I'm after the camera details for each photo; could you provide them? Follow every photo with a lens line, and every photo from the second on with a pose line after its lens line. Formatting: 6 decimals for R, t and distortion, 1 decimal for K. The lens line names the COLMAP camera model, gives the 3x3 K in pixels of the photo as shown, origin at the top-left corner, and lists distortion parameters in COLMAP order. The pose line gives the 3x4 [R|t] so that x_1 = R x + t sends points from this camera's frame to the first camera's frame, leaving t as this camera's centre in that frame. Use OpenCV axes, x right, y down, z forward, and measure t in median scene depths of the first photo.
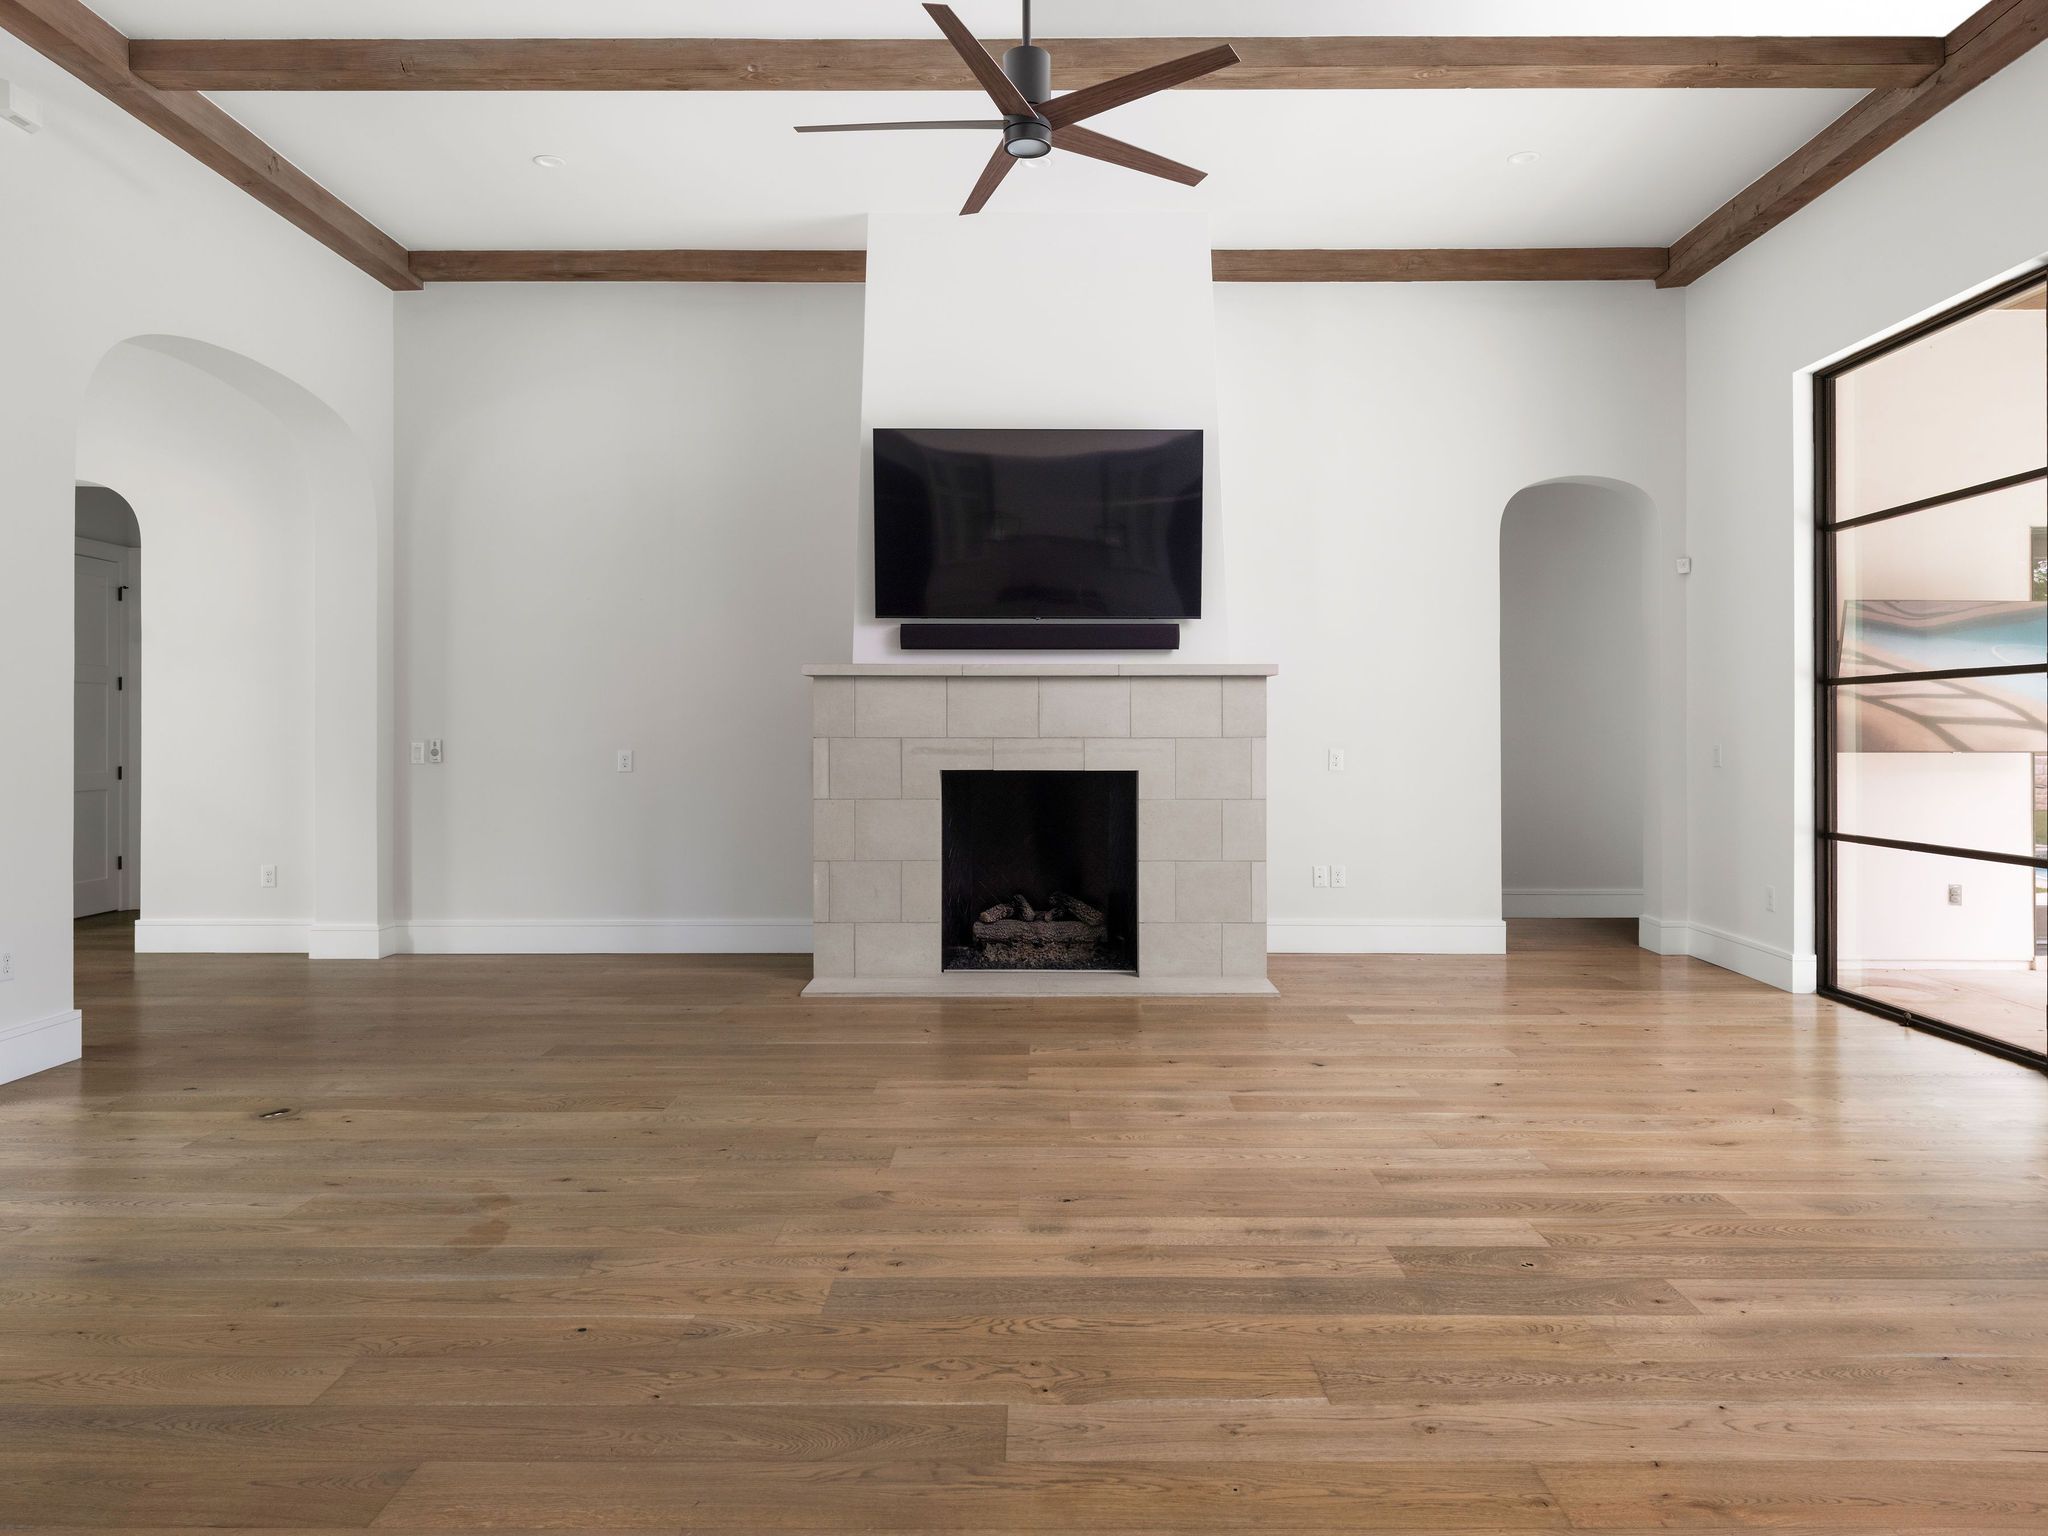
lens RADIAL K [[1332.9, 0, 1029.8], [0, 1332.9, 744.7], [0, 0, 1]] dist [0.006357, -0.001938]
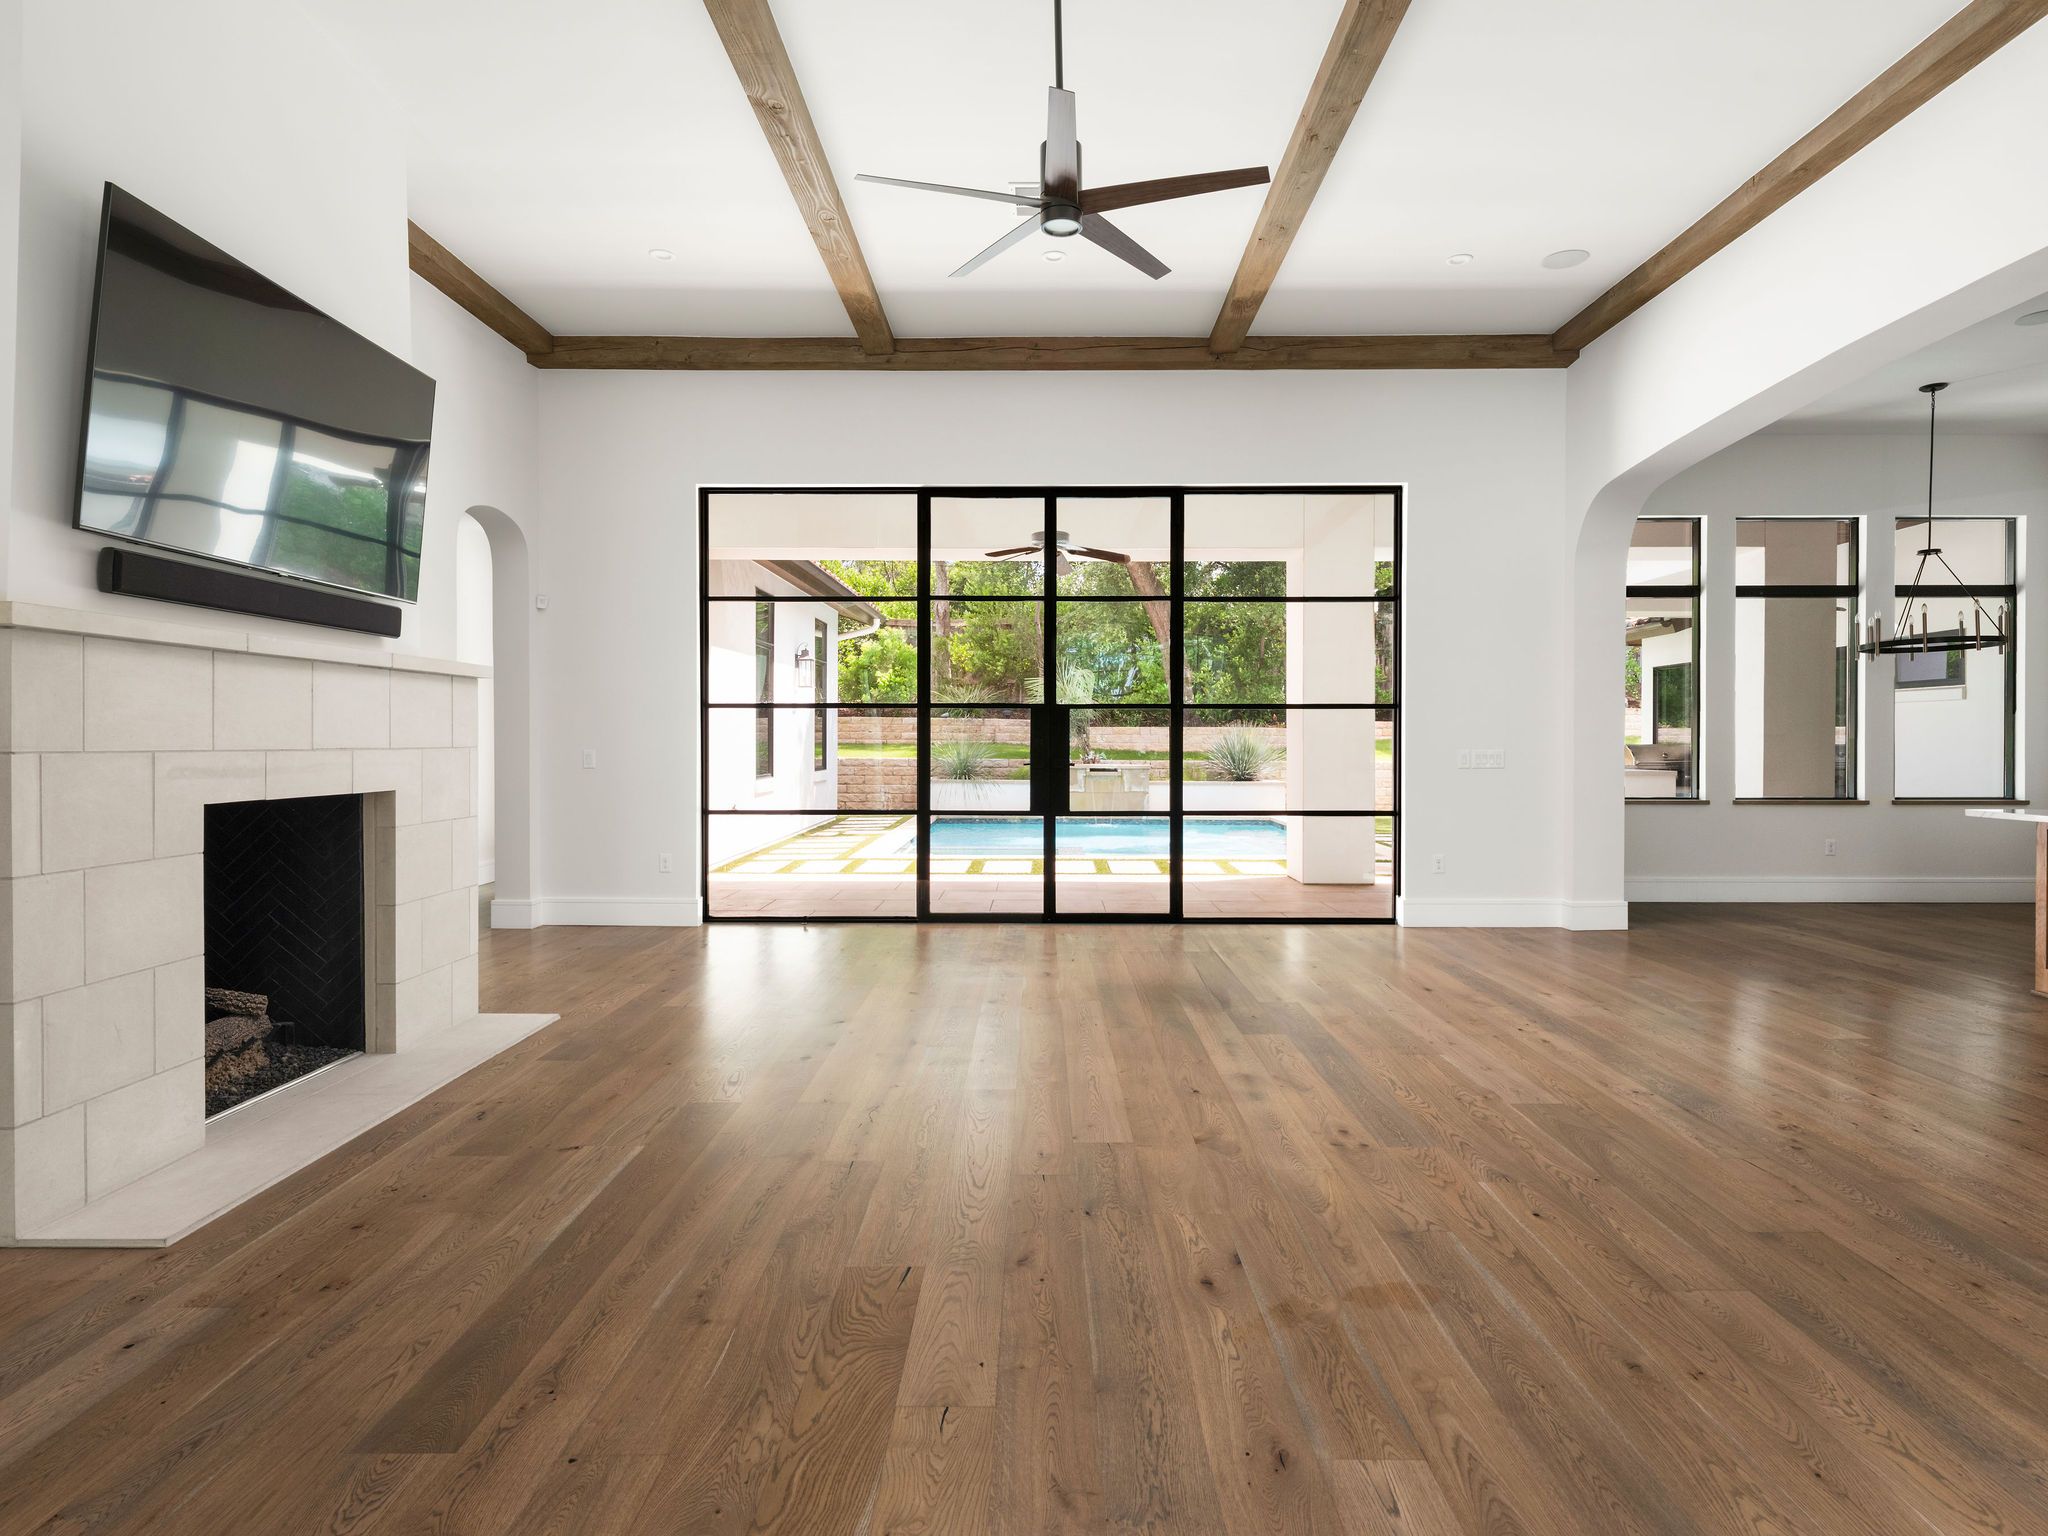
lens RADIAL K [[1144.6, 0, 1024.0], [0, 1144.6, 768.0], [0, 0, 1]] dist [0.001141, 0.000355]
pose [[-0.016691, -0.025968, 0.999523, -1.147013], [0.010847, 0.999599, 0.026151, -0.013578], [-0.999802, 0.011278, -0.016402, 1.229592]]
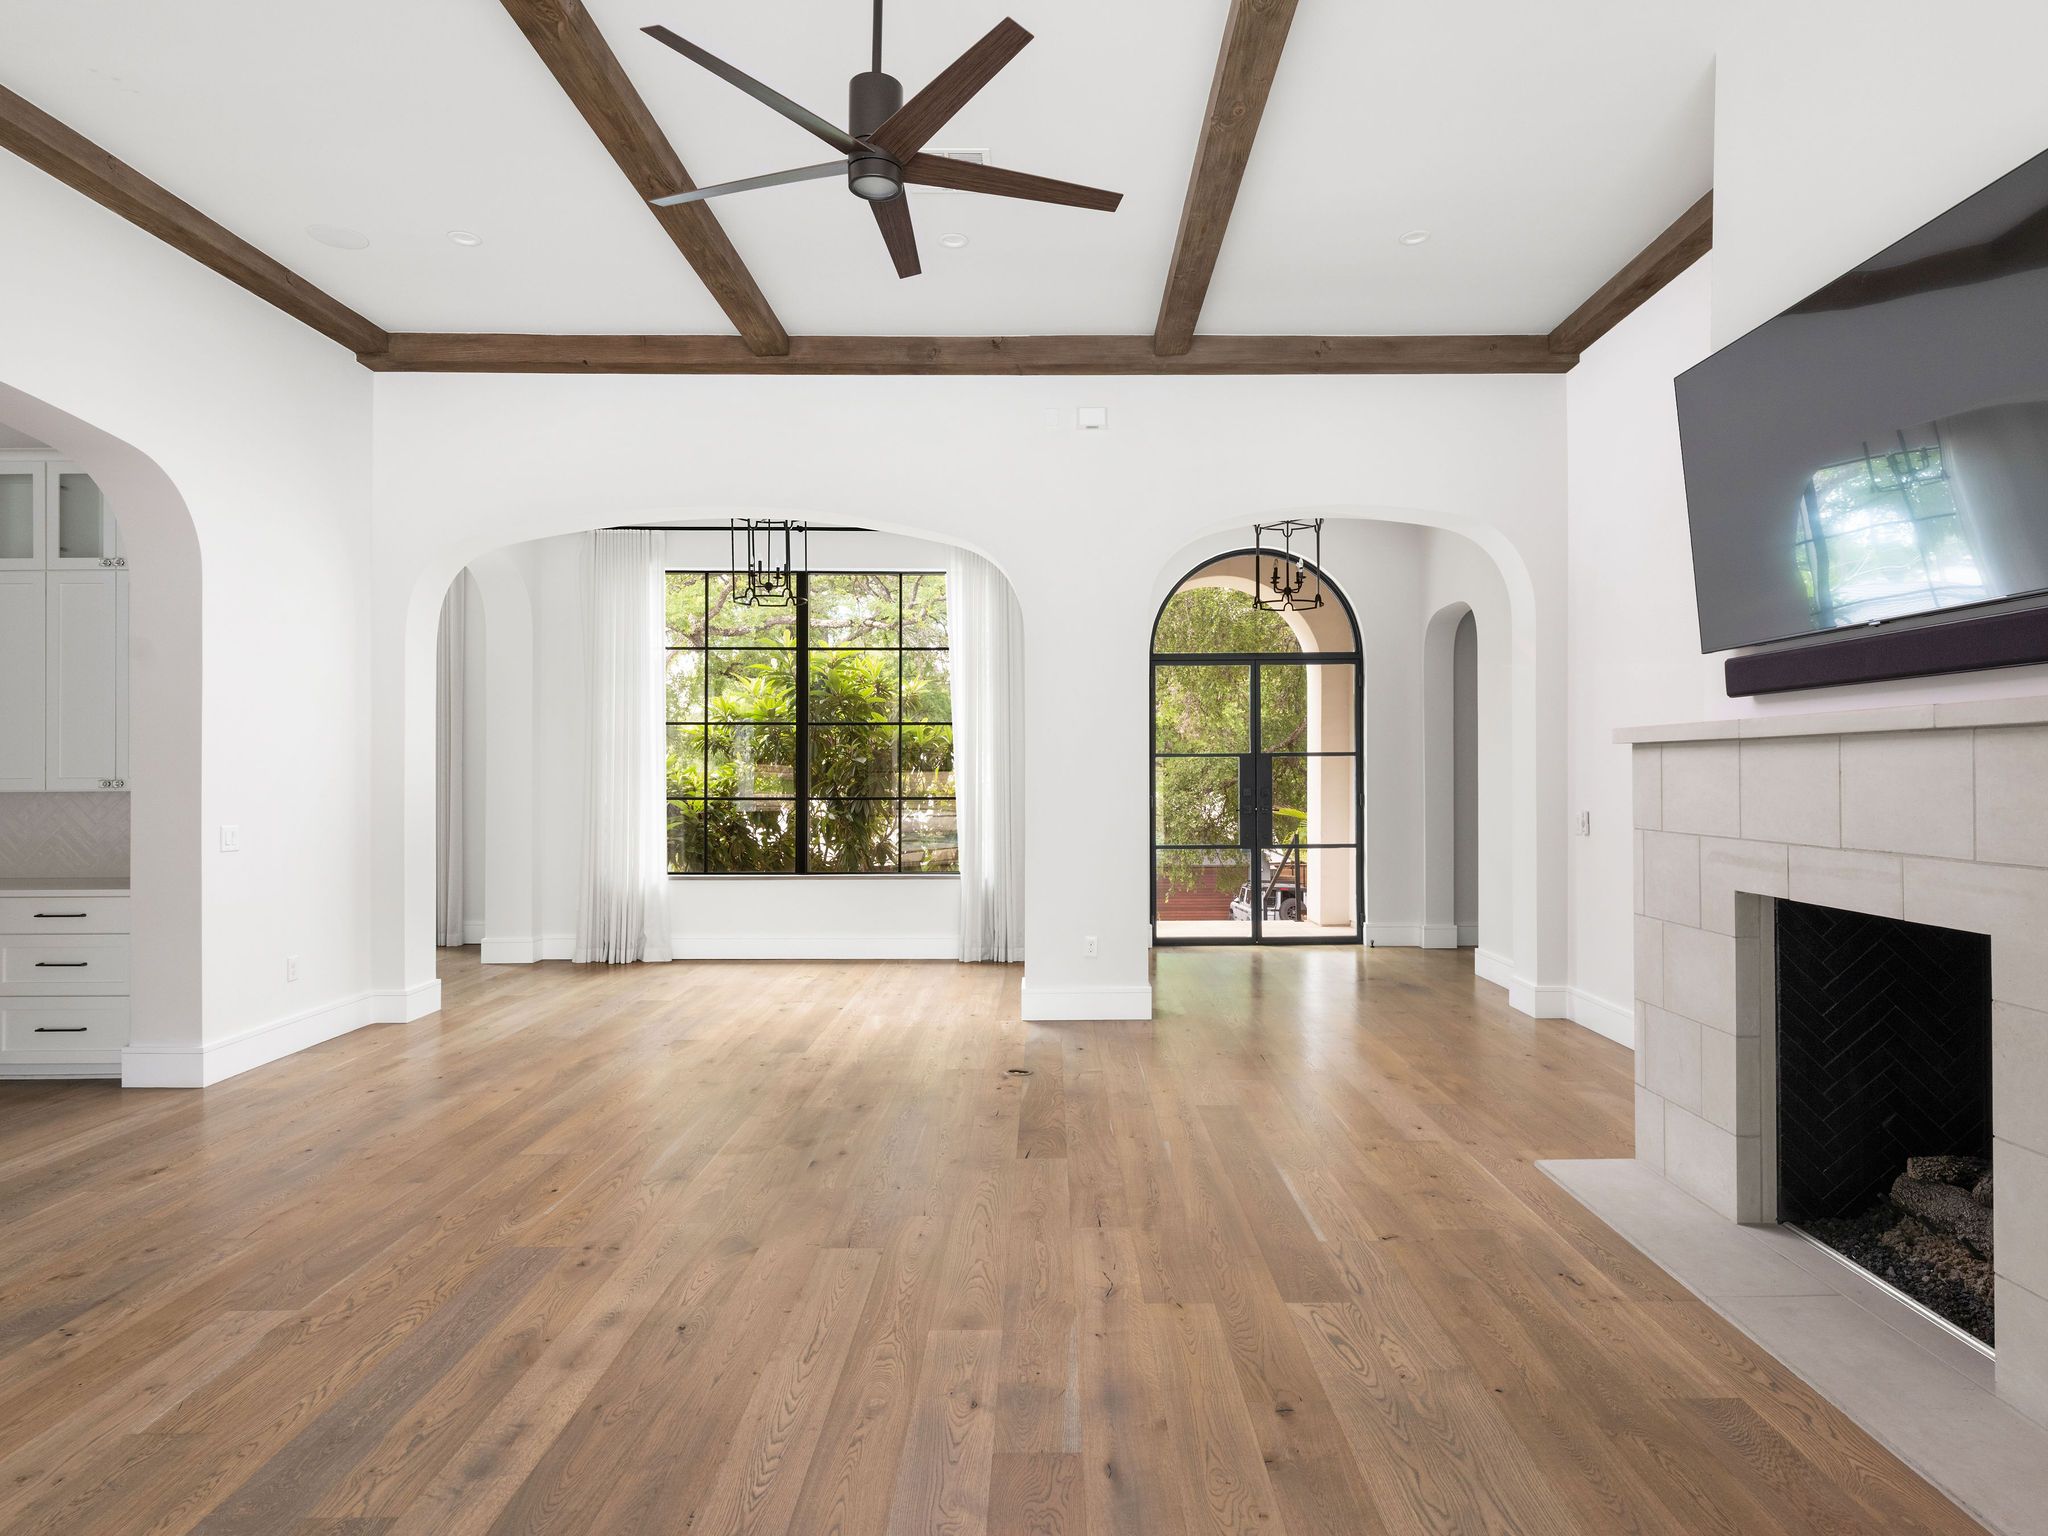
lens RADIAL K [[1159.6, 0, 1024.0], [0, 1159.6, 768.0], [0, 0, 1]] dist [-0.001637, 0.000788]
pose [[0.010561, -0.006799, -0.999921, 0.905070], [-0.006138, 0.999958, -0.006864, -0.062416], [0.999925, 0.006210, 0.010518, 1.281808]]
